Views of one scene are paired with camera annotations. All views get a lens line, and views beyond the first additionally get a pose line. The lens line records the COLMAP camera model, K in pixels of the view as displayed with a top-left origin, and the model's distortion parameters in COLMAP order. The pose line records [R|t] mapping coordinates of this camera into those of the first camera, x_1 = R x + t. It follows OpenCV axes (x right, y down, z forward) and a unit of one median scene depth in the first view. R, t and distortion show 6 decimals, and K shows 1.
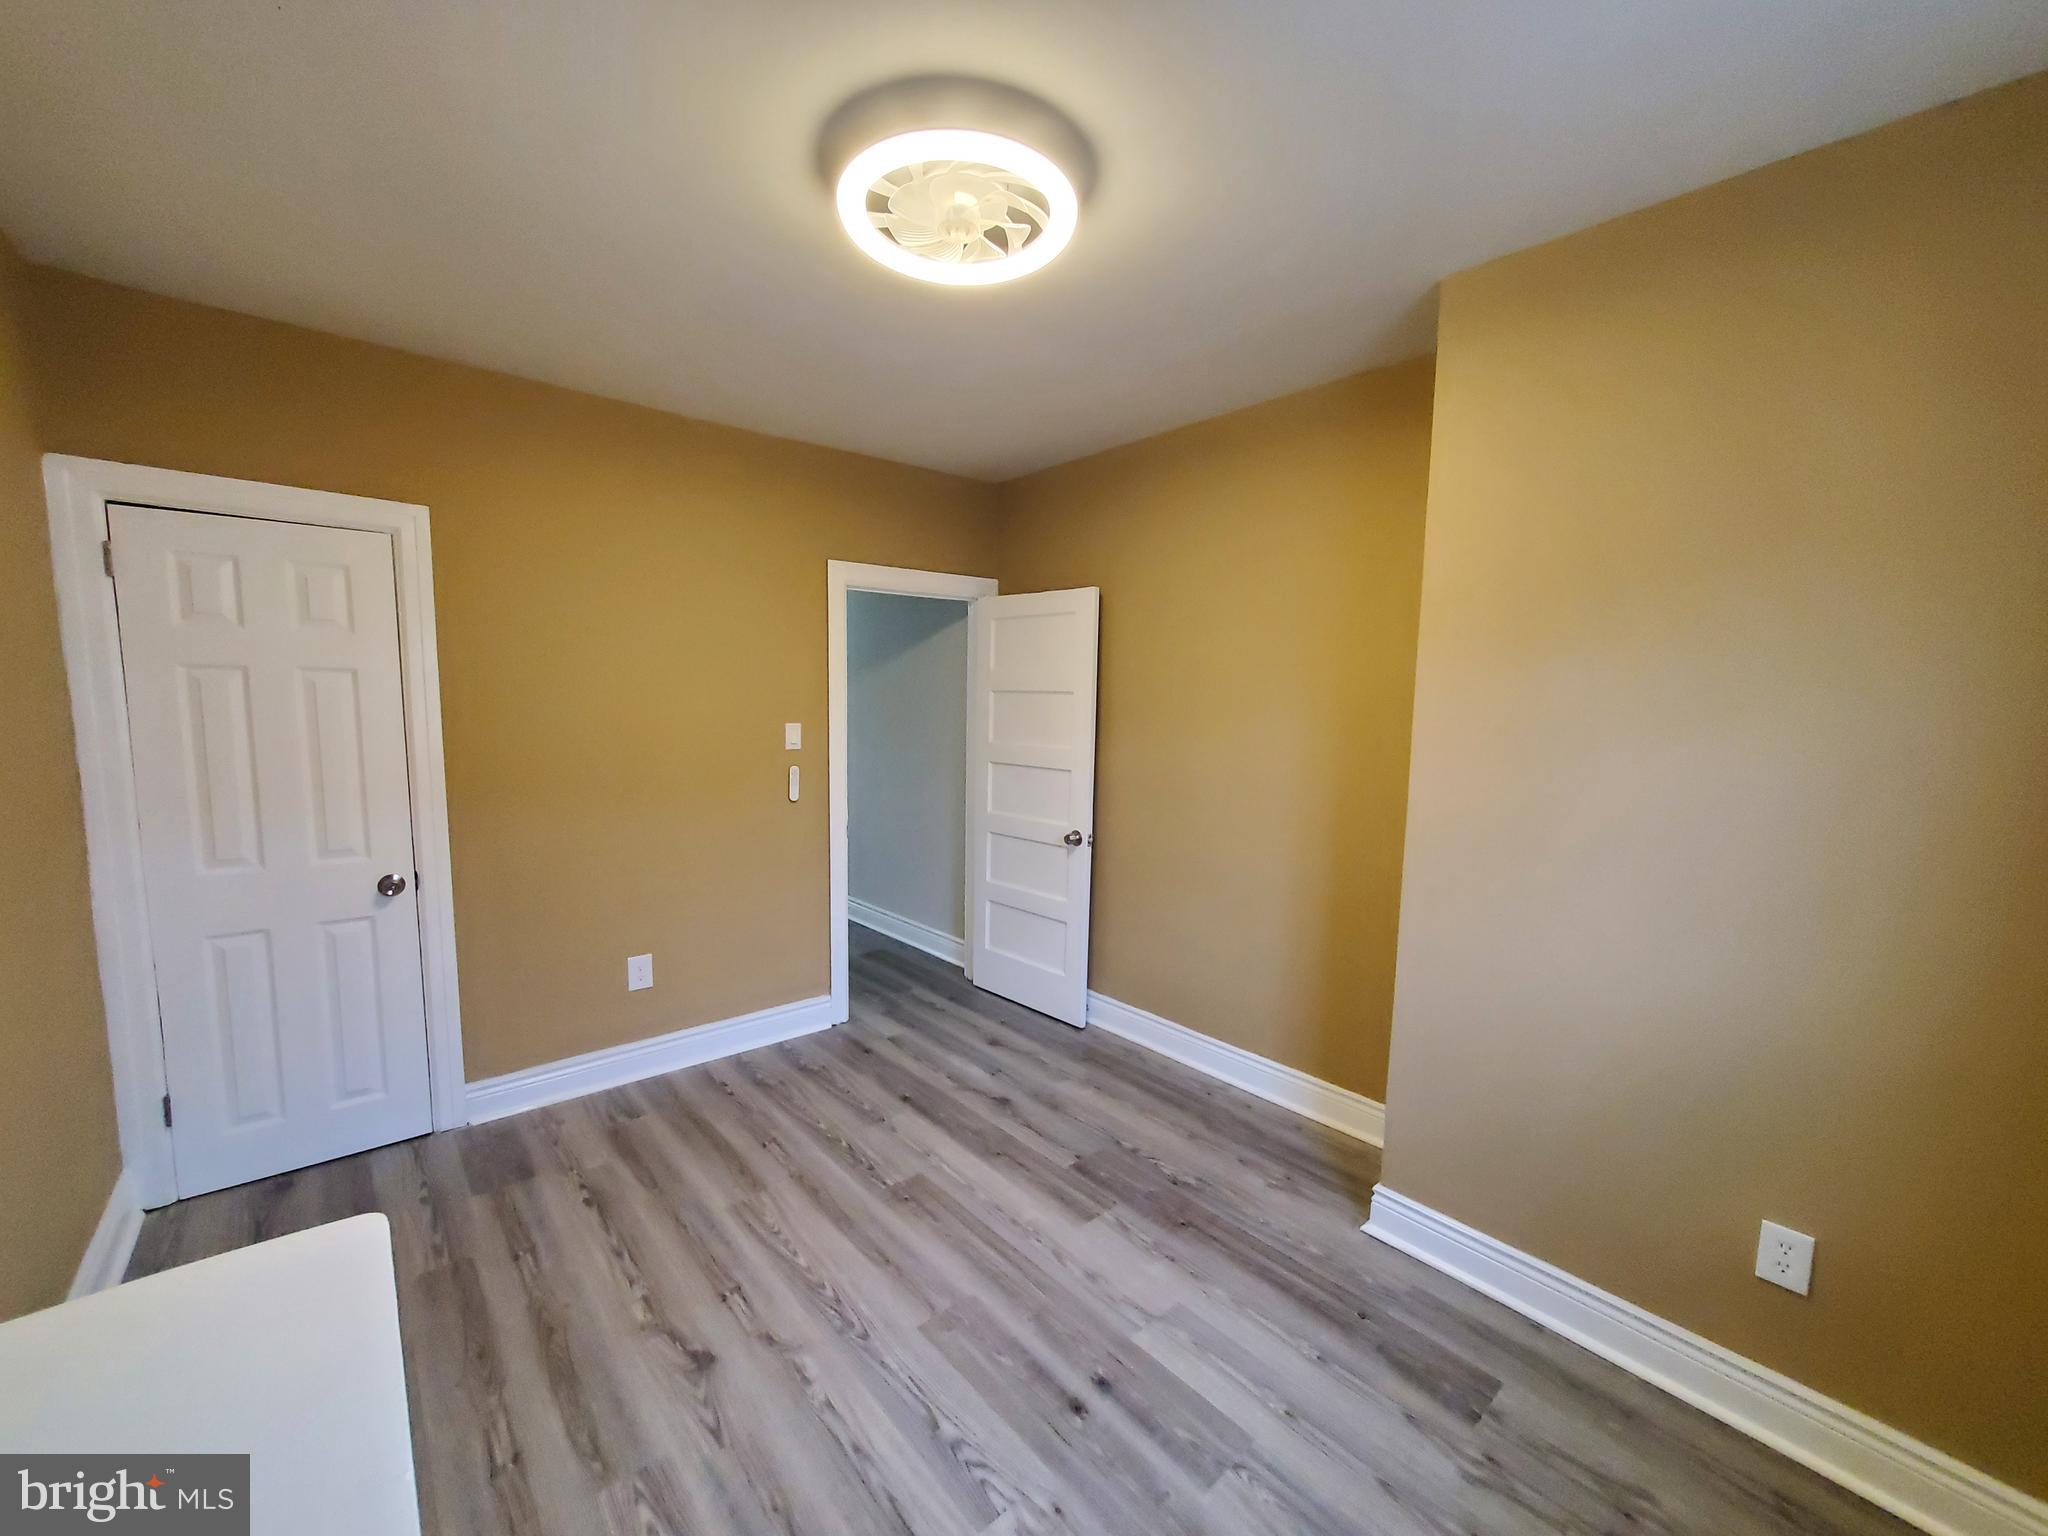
lens RADIAL K [[805.8, 0, 1015.3], [0, 805.8, 784.4], [0, 0, 1]] dist [-0.000286, 0.000275]
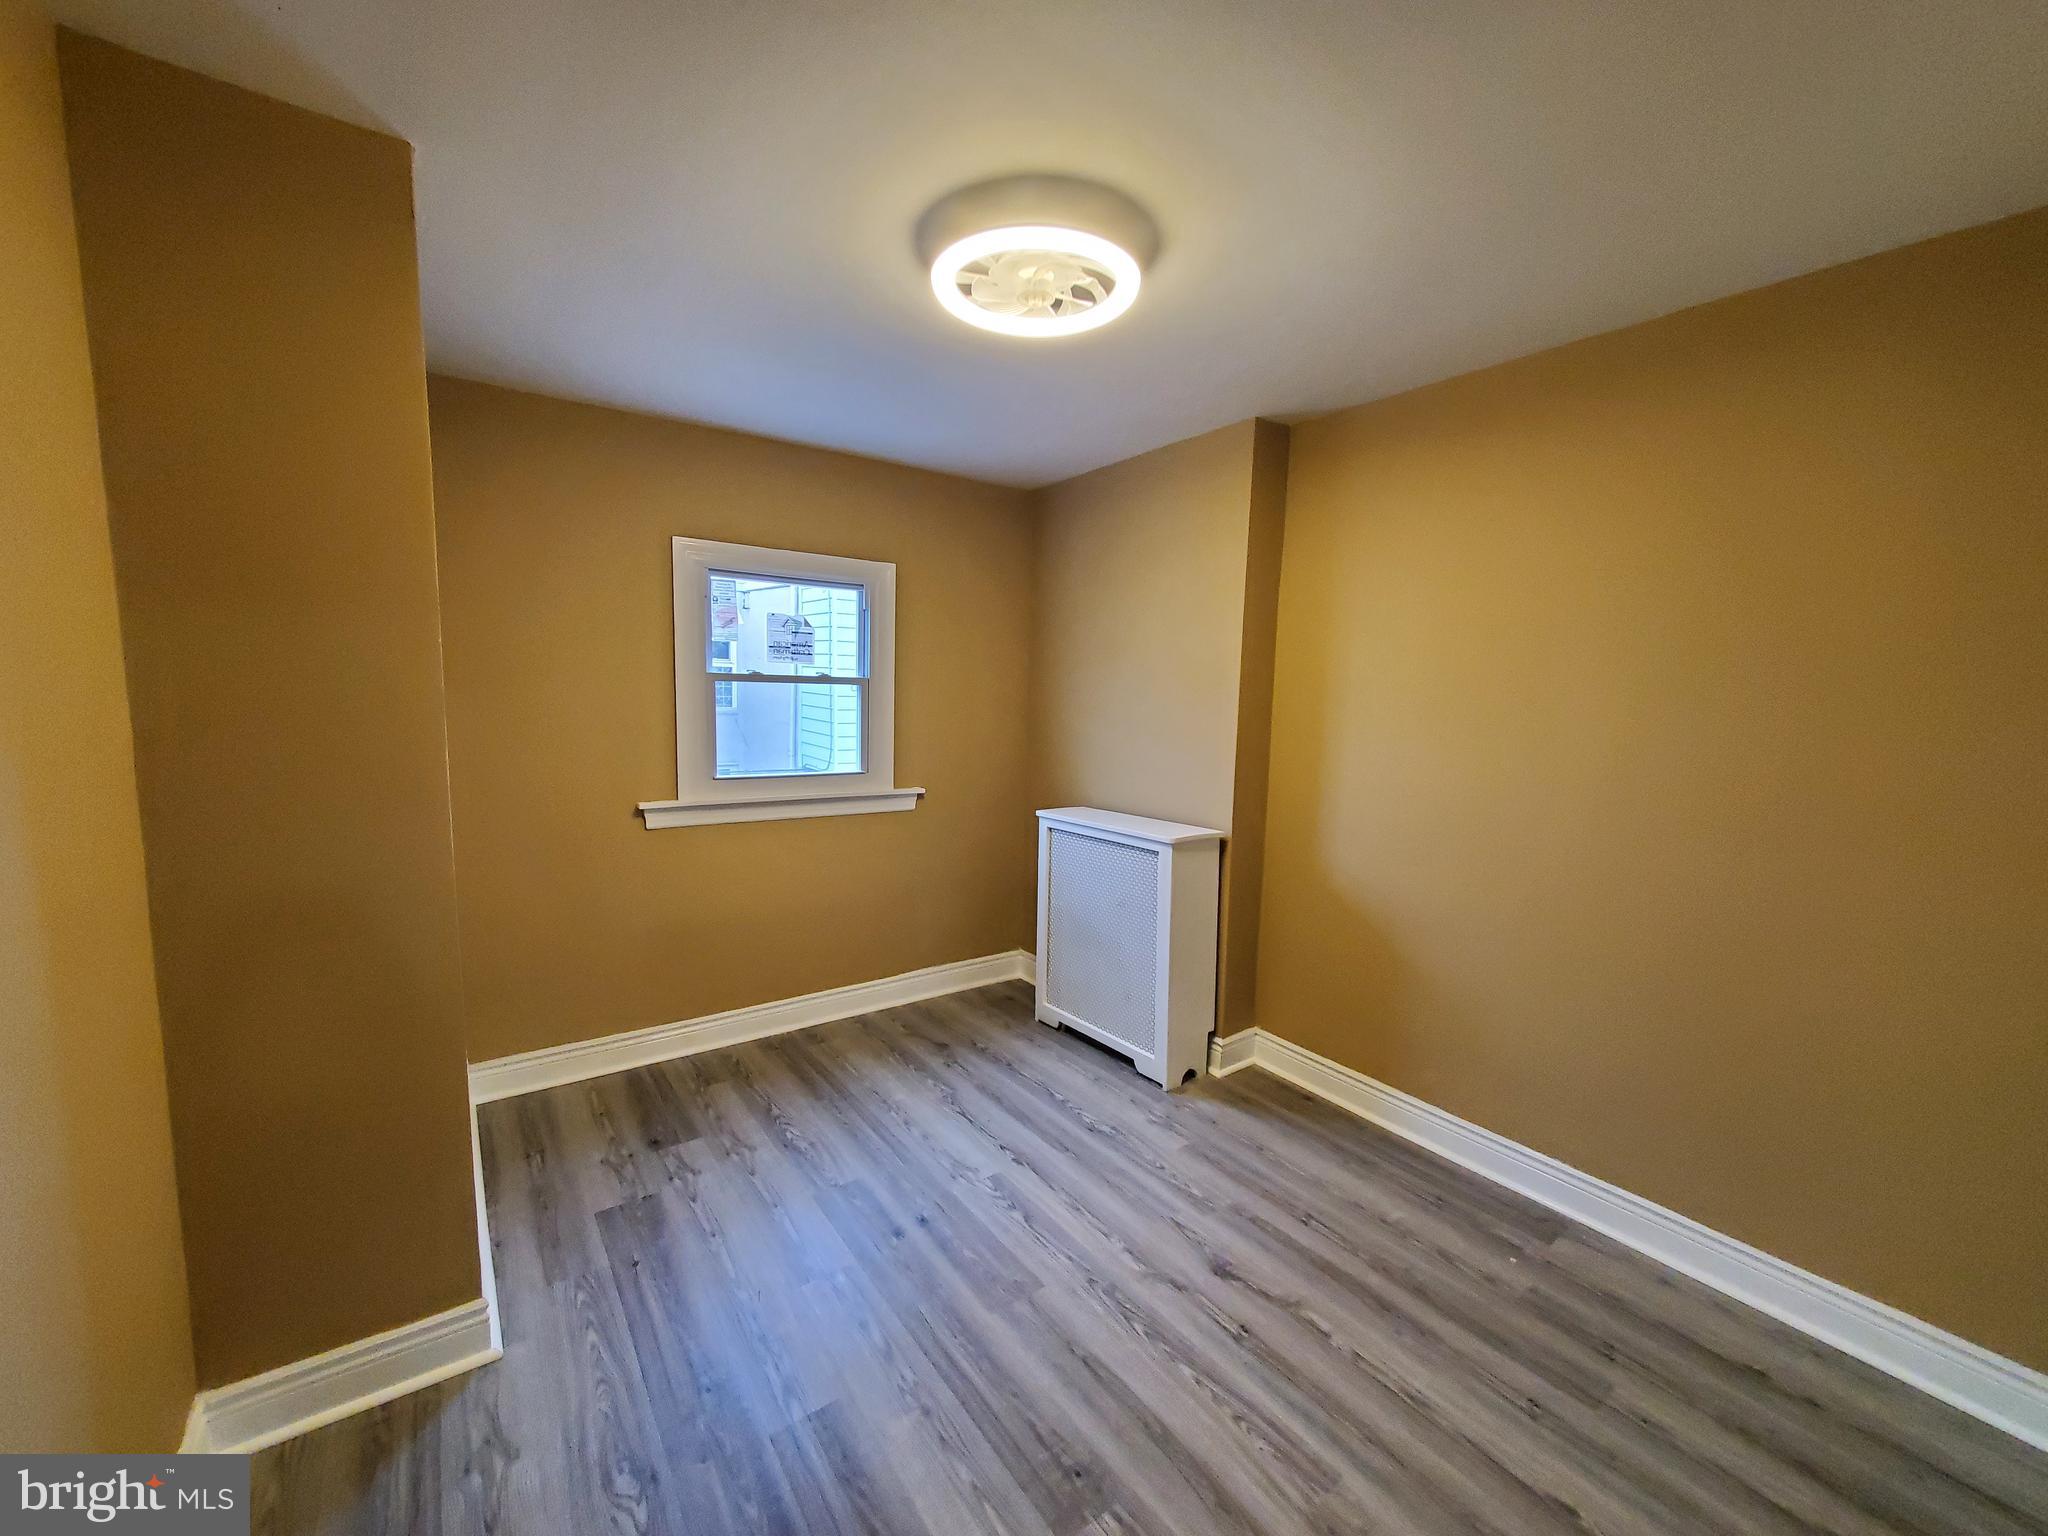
lens RADIAL K [[815.5, 0, 1026.0], [0, 815.5, 790.1], [0, 0, 1]] dist [-0.001128, 0.000014]
pose [[-0.996274, -0.047006, 0.072309, -0.128013], [-0.028555, 0.970909, 0.237739, -0.210589], [-0.081381, 0.234788, -0.968634, 1.690841]]
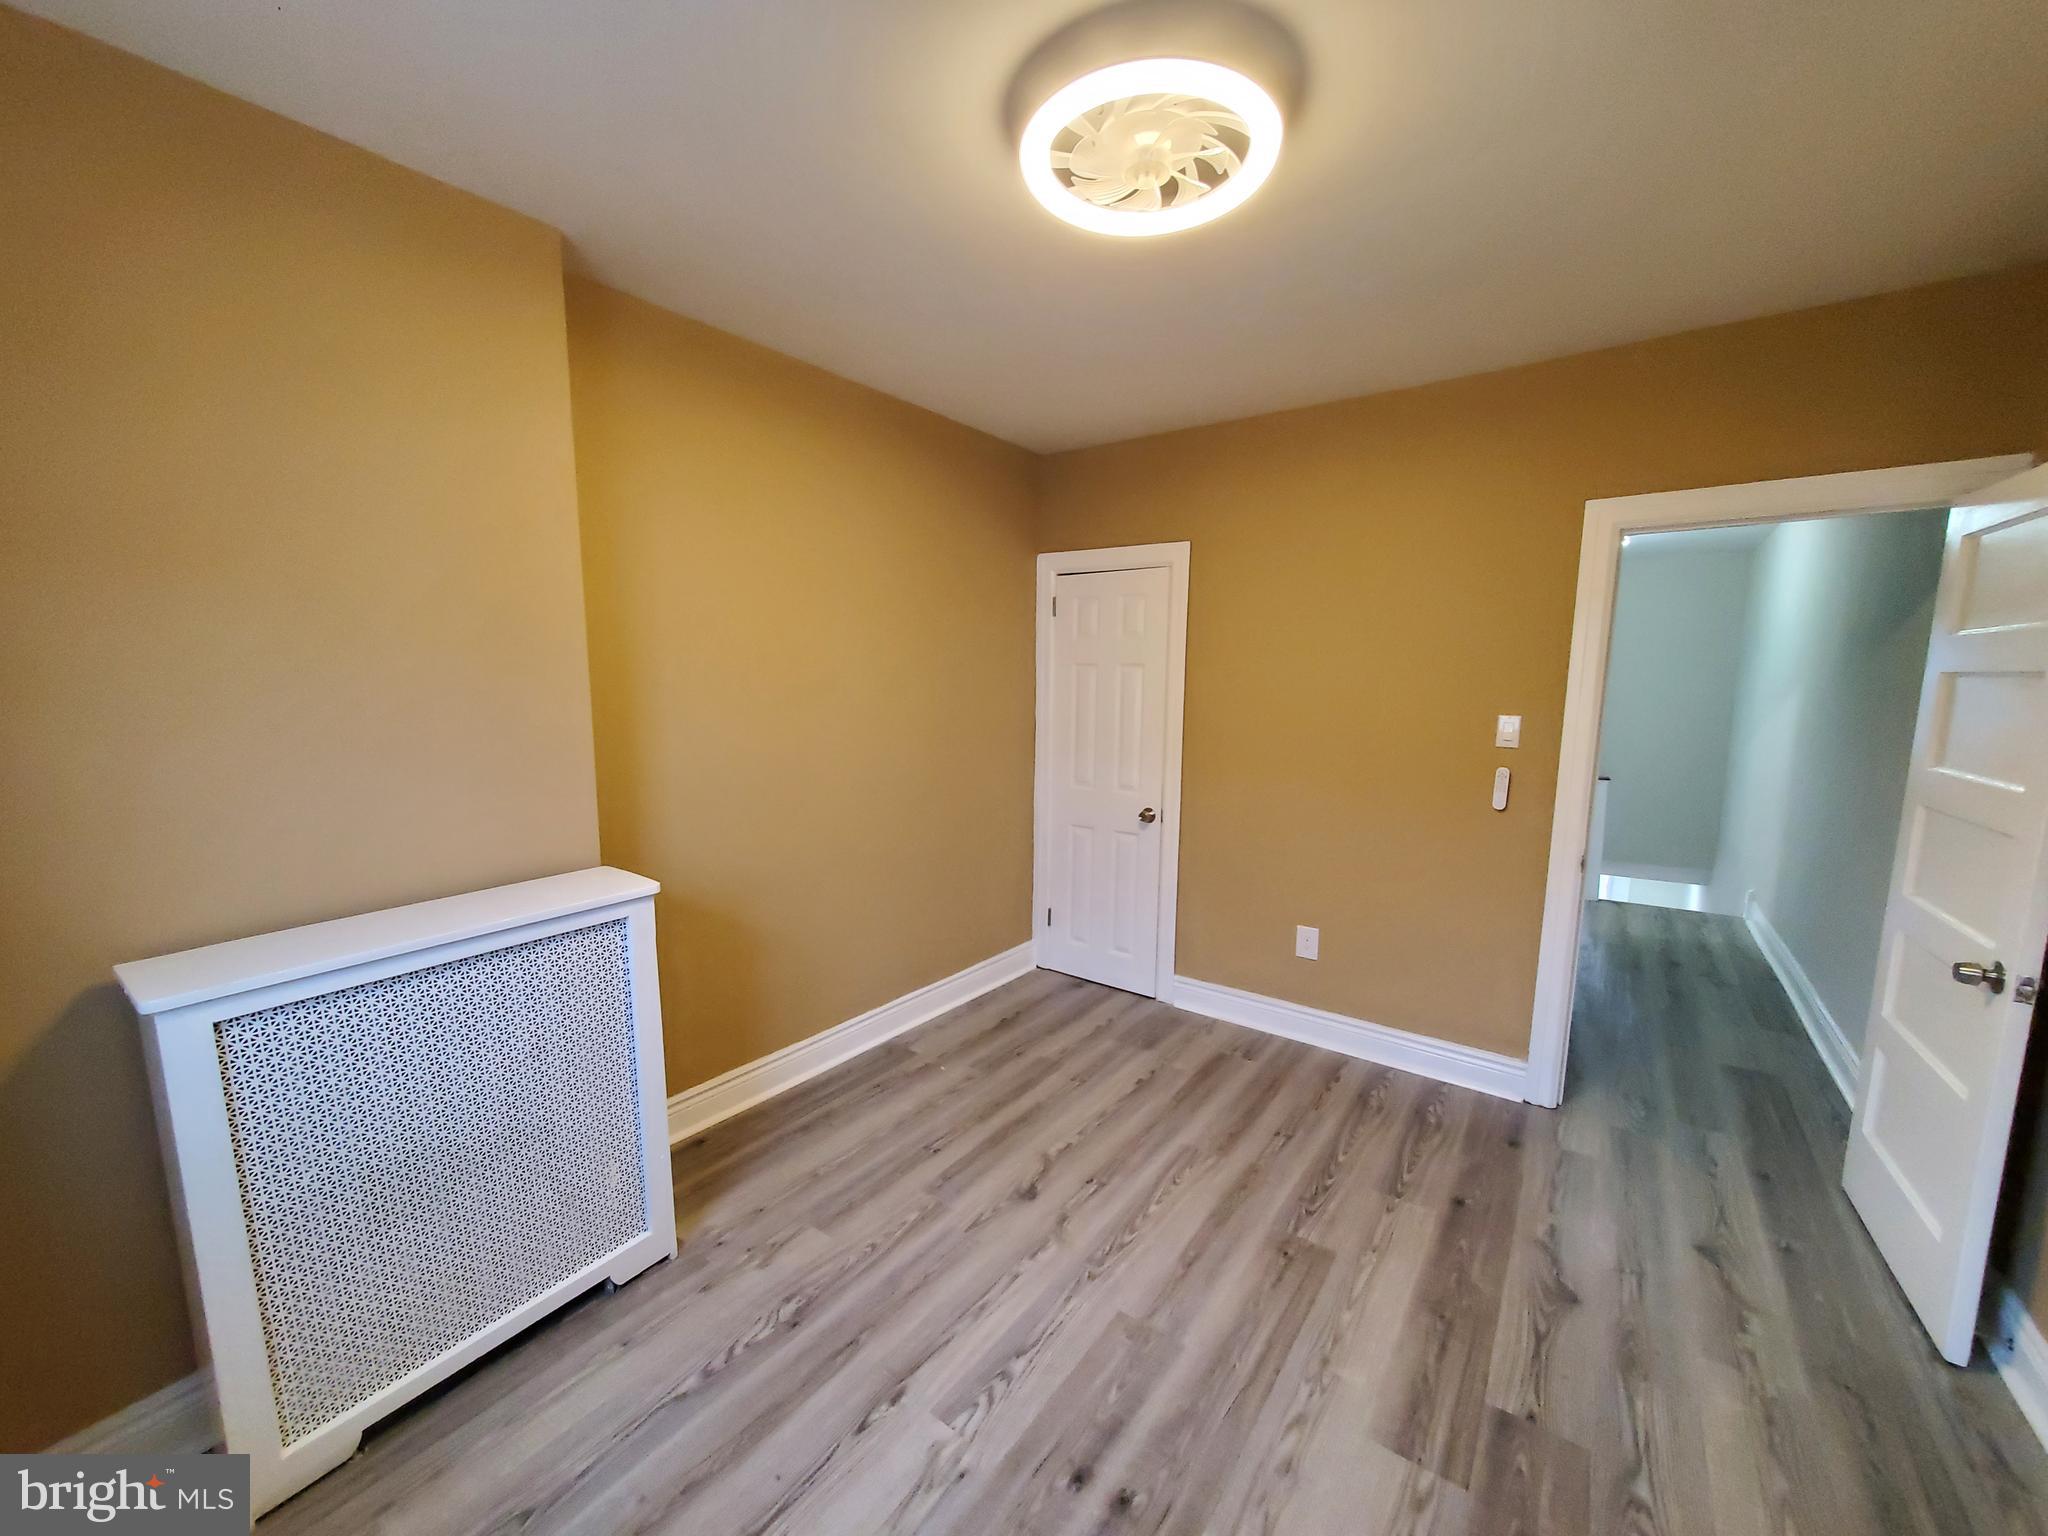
lens RADIAL K [[805.8, 0, 1015.3], [0, 805.8, 784.4], [0, 0, 1]] dist [-0.000286, 0.000275]
pose [[0.228112, 0.118990, -0.966336, 0.650702], [-0.111248, 0.989189, 0.095543, -0.047014], [0.967258, 0.085709, 0.238884, 0.512839]]
